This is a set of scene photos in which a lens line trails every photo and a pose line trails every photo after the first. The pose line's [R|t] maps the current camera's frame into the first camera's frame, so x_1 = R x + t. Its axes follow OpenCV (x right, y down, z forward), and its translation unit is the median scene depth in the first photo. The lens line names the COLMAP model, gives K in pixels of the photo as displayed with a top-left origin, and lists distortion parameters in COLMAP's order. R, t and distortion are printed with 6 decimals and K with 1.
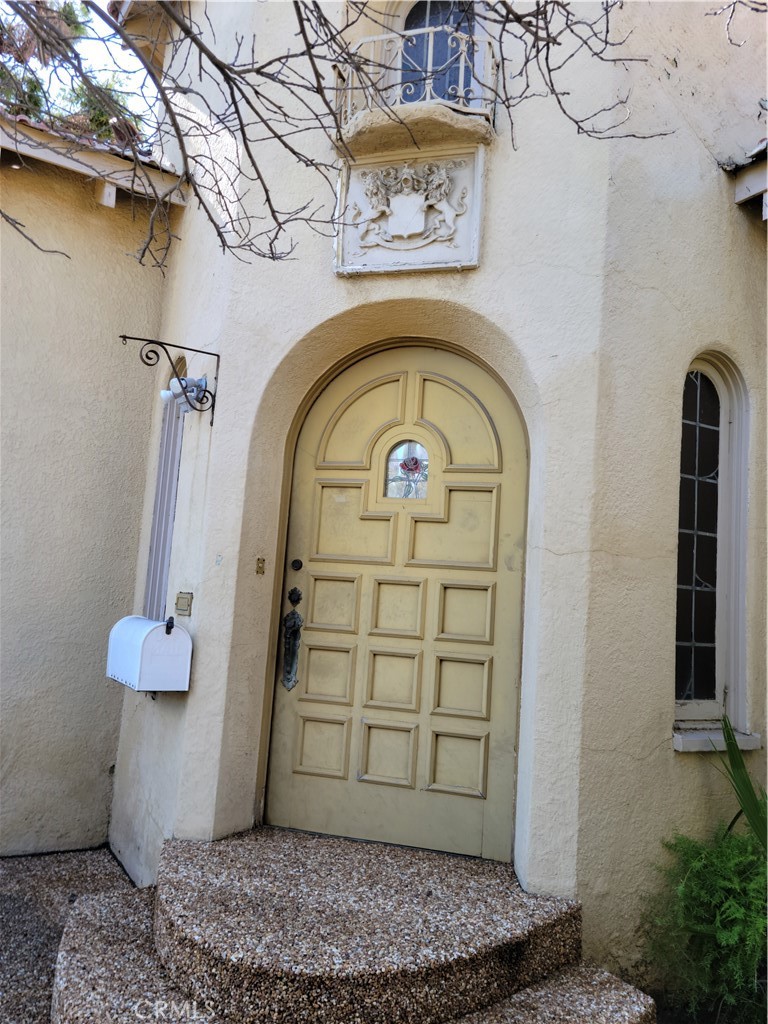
lens RADIAL K [[818.8, 0, 381.5], [0, 818.8, 508.2], [0, 0, 1]] dist [0.053166, -0.002702]
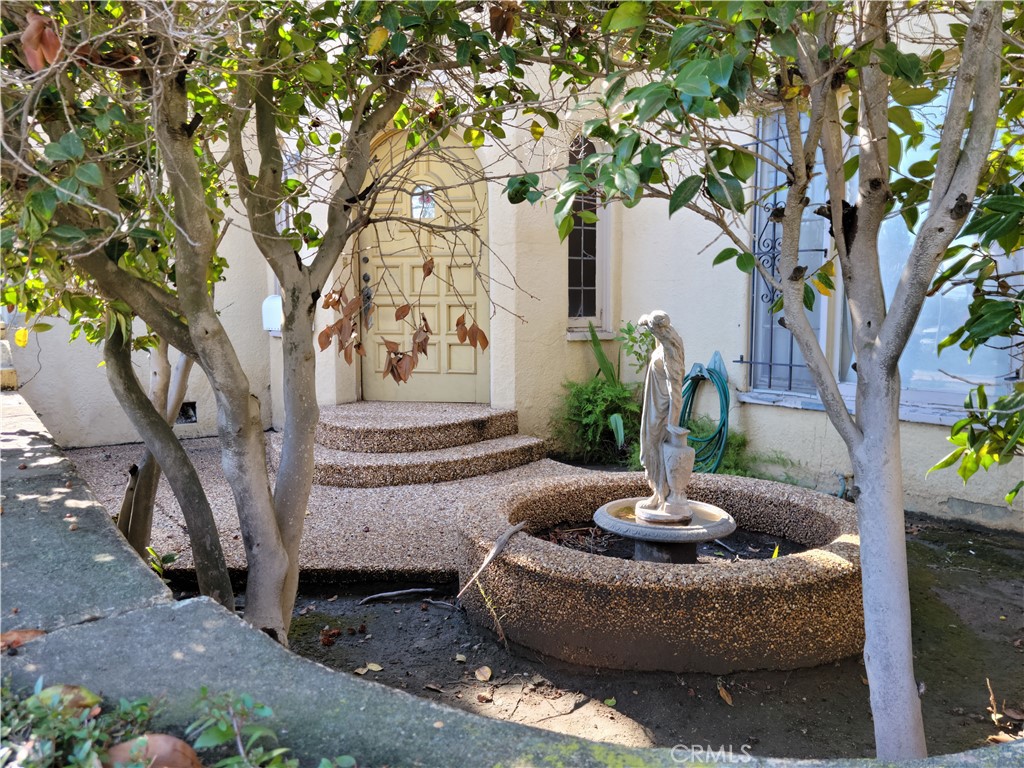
lens RADIAL K [[818.8, 0, 521.1], [0, 818.8, 382.0], [0, 0, 1]] dist [0.053166, -0.002702]
pose [[0.994440, -0.076578, 0.072288, 0.088388], [0.059503, 0.974963, 0.214260, -0.036567], [-0.086886, -0.208768, 0.974098, -0.873030]]
